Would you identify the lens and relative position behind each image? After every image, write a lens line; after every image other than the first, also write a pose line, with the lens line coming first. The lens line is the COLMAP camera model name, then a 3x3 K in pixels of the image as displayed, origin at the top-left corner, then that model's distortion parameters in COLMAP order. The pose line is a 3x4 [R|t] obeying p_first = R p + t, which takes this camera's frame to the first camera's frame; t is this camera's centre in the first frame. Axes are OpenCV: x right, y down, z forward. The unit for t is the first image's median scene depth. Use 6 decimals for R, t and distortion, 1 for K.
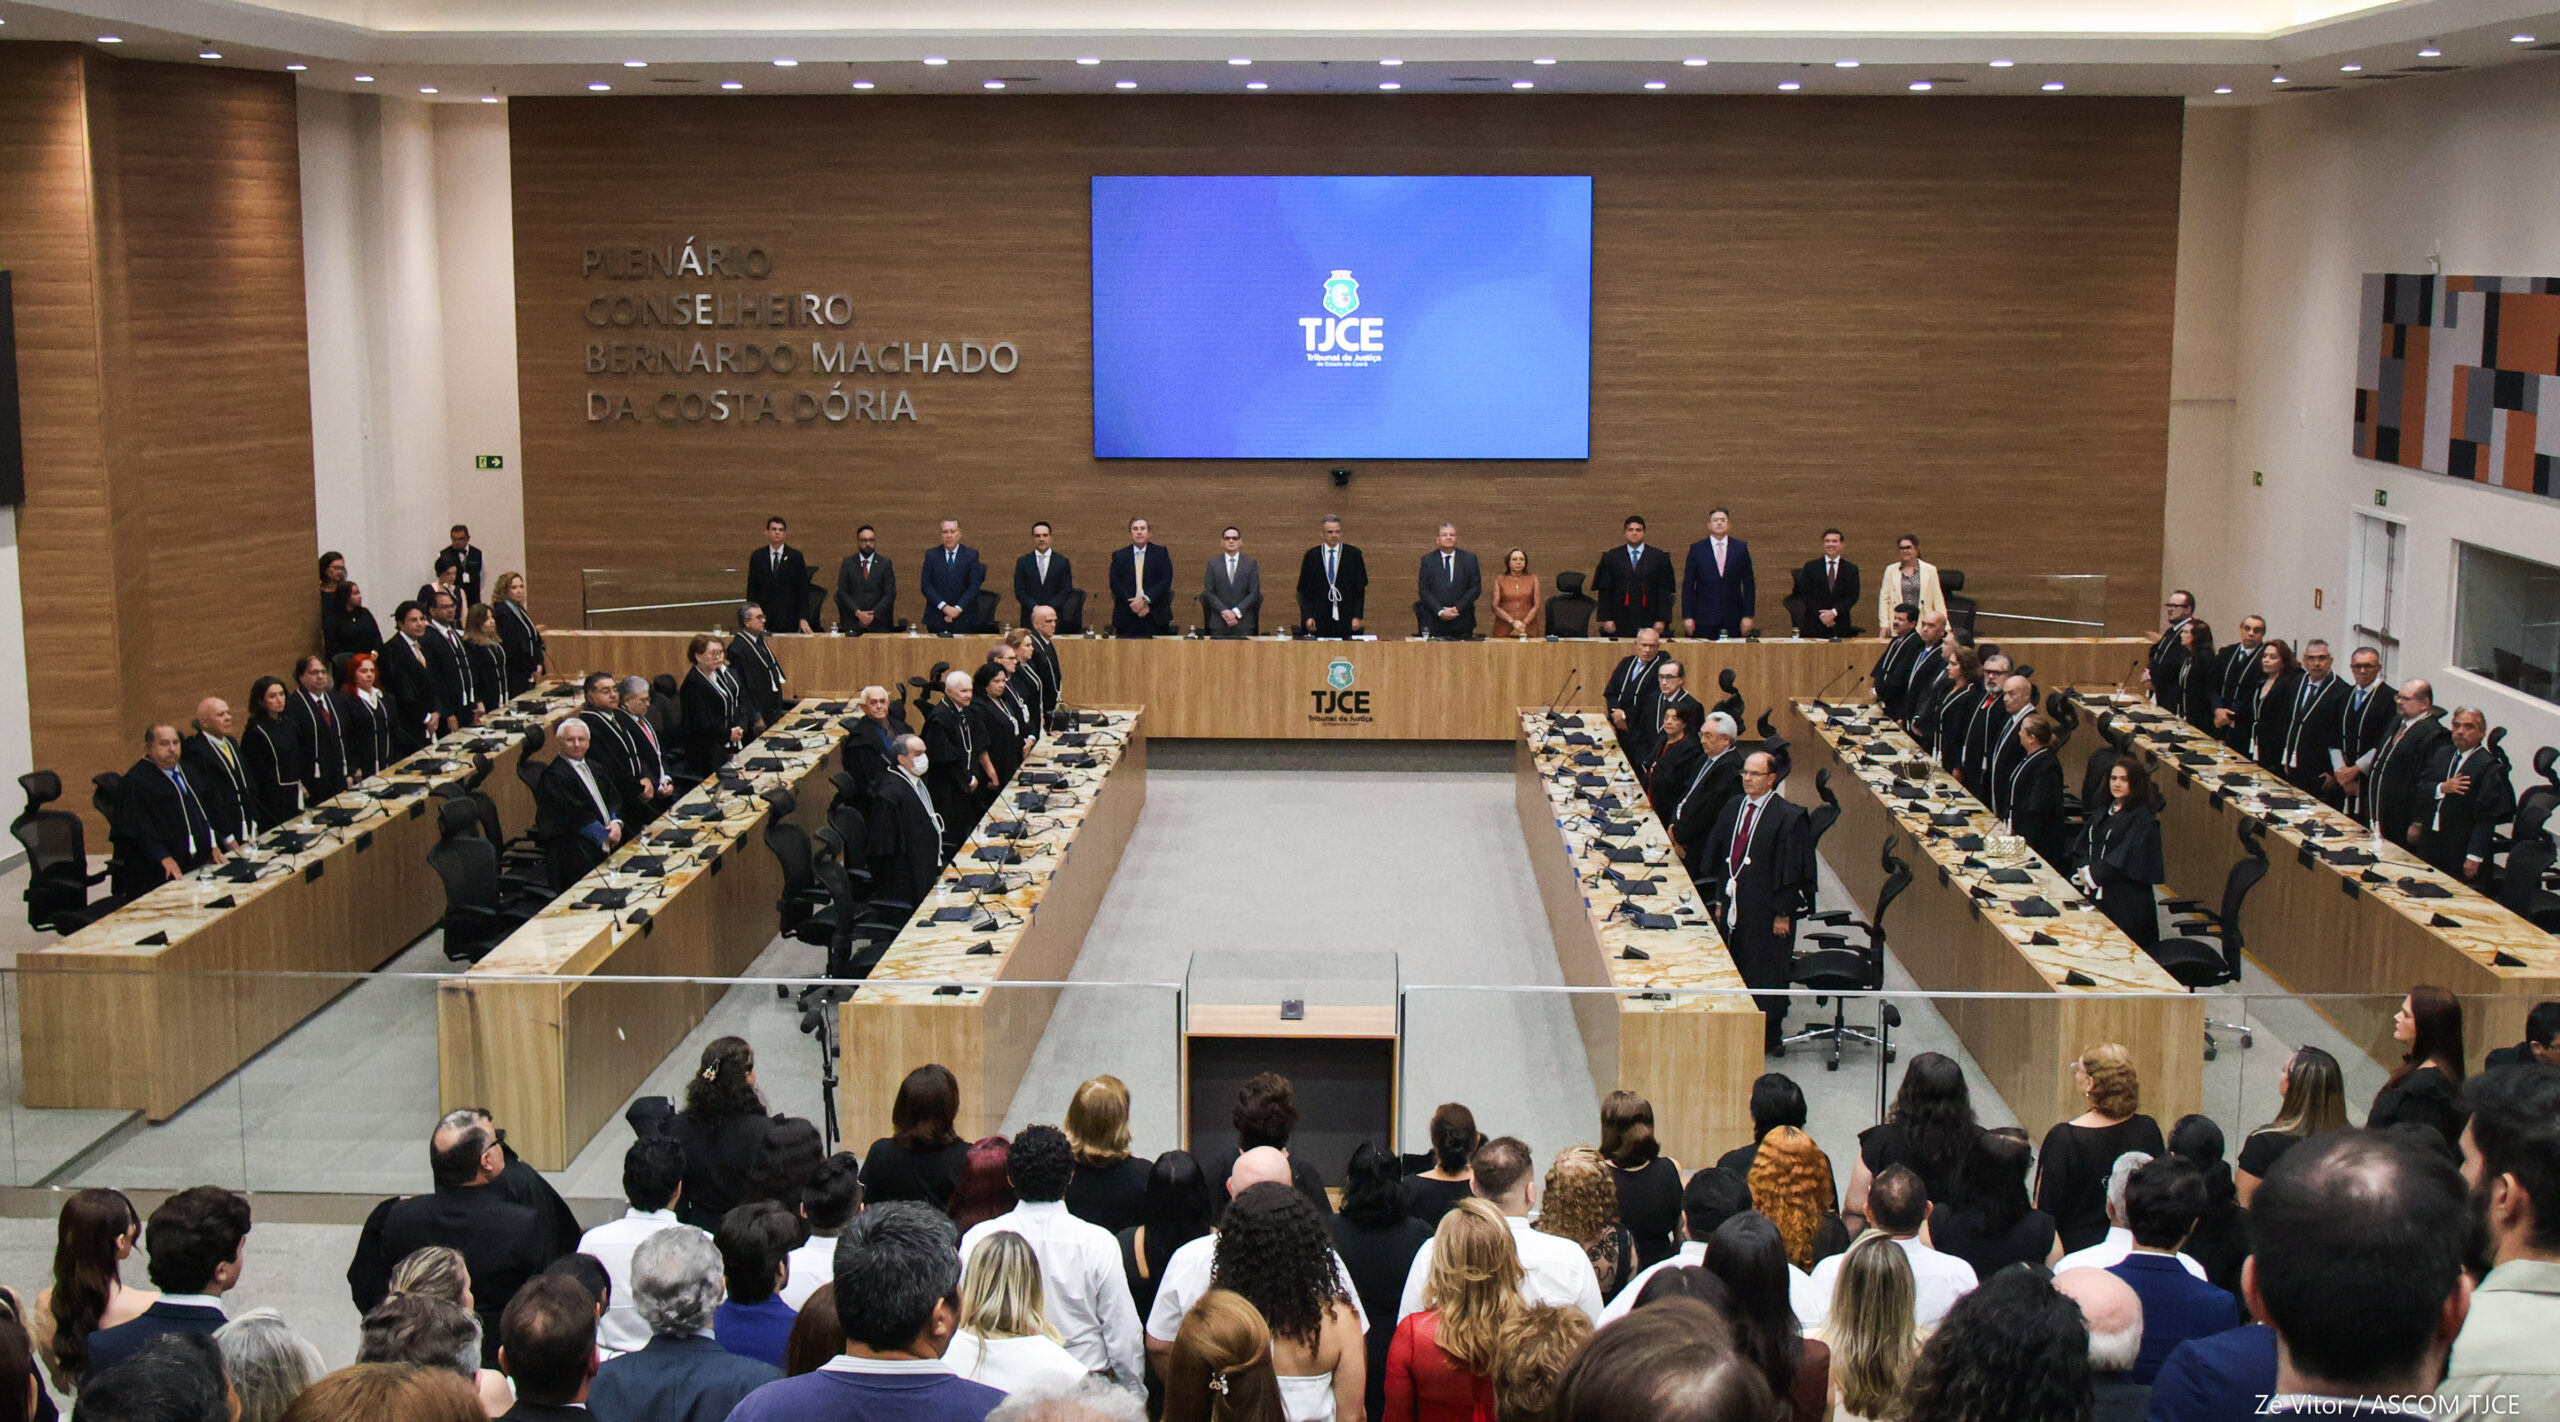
lens RADIAL K [[2952.1, 0, 1280.0], [0, 2952.1, 711.0], [0, 0, 1]] dist [-0.065789, 0.042990]
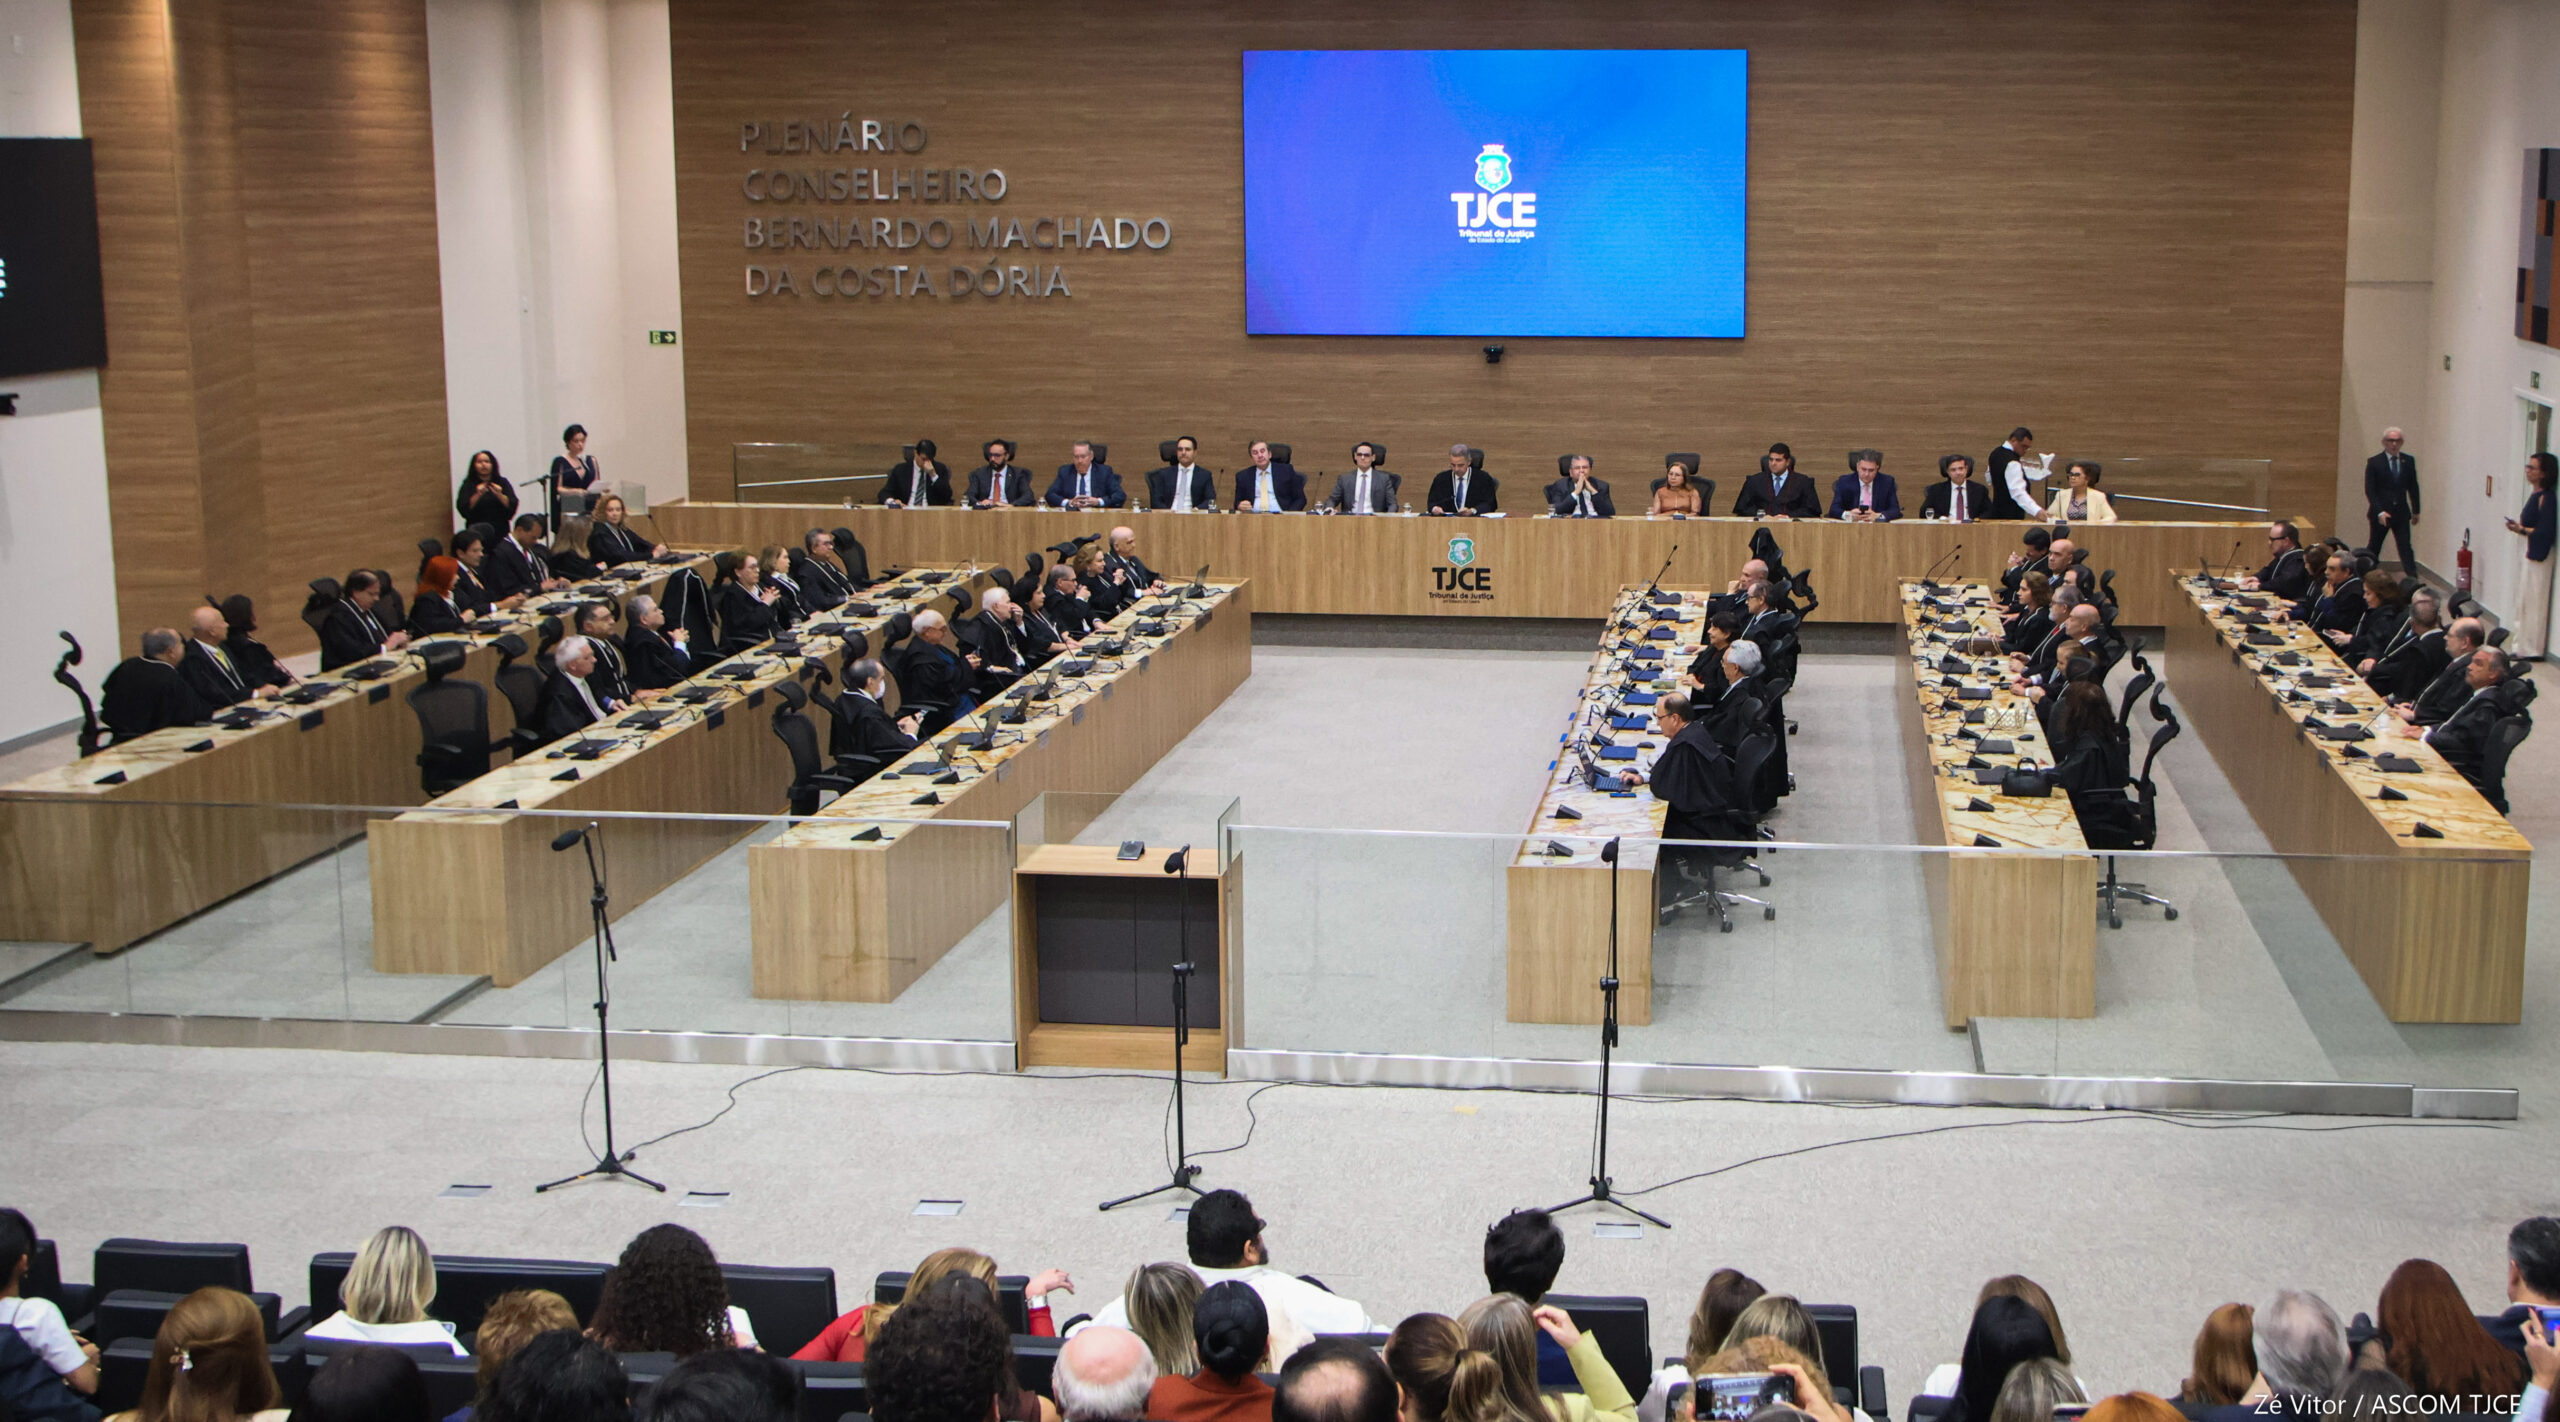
lens RADIAL K [[3040.0, 0, 1564.3], [0, 3040.0, 656.5], [0, 0, 1]] dist [-0.088474, 0.130461]
pose [[0.998644, 0.010218, -0.051043, 0.107291], [-0.009609, 0.999880, 0.012153, 0.010190], [0.051161, -0.011646, 0.998622, -0.017542]]
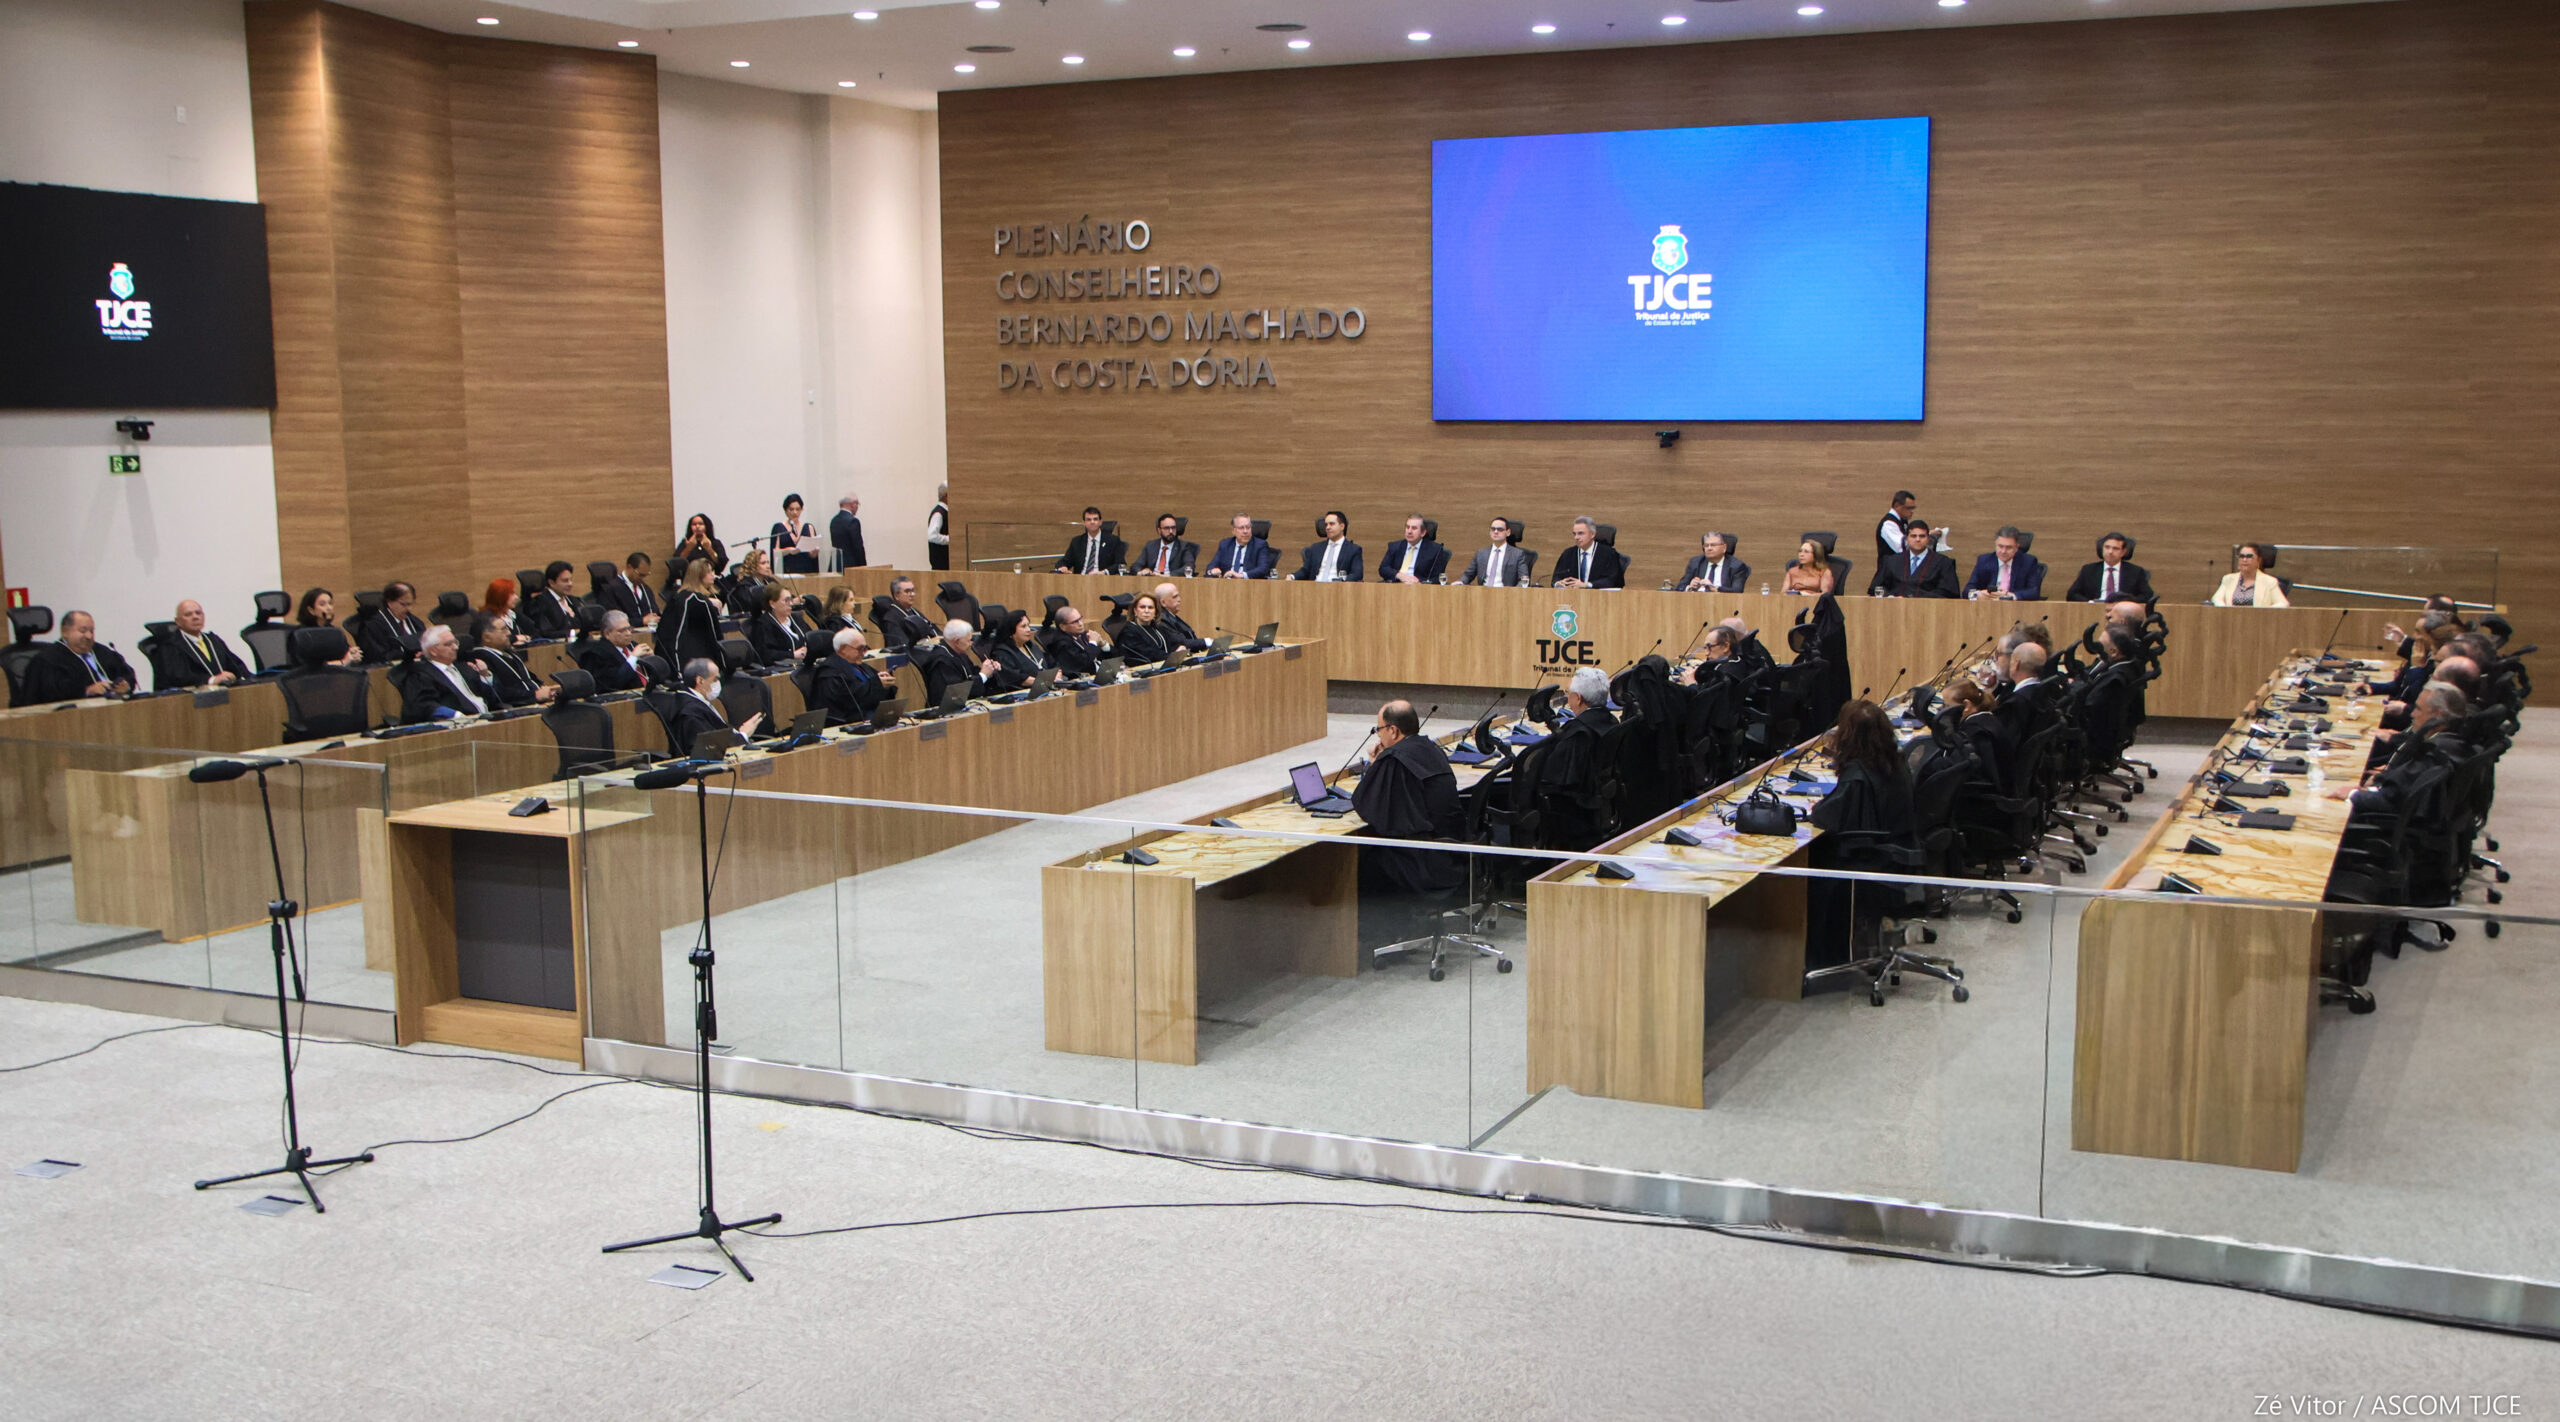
lens RADIAL K [[2571.0, 0, 1332.0], [0, 2571.0, 790.7], [0, 0, 1]] dist [-0.088833, 0.164086]
pose [[0.921702, 0.050708, -0.384571, 0.276055], [-0.051840, 0.998628, 0.007429, 0.040016], [0.384420, 0.013089, 0.923066, 0.194766]]
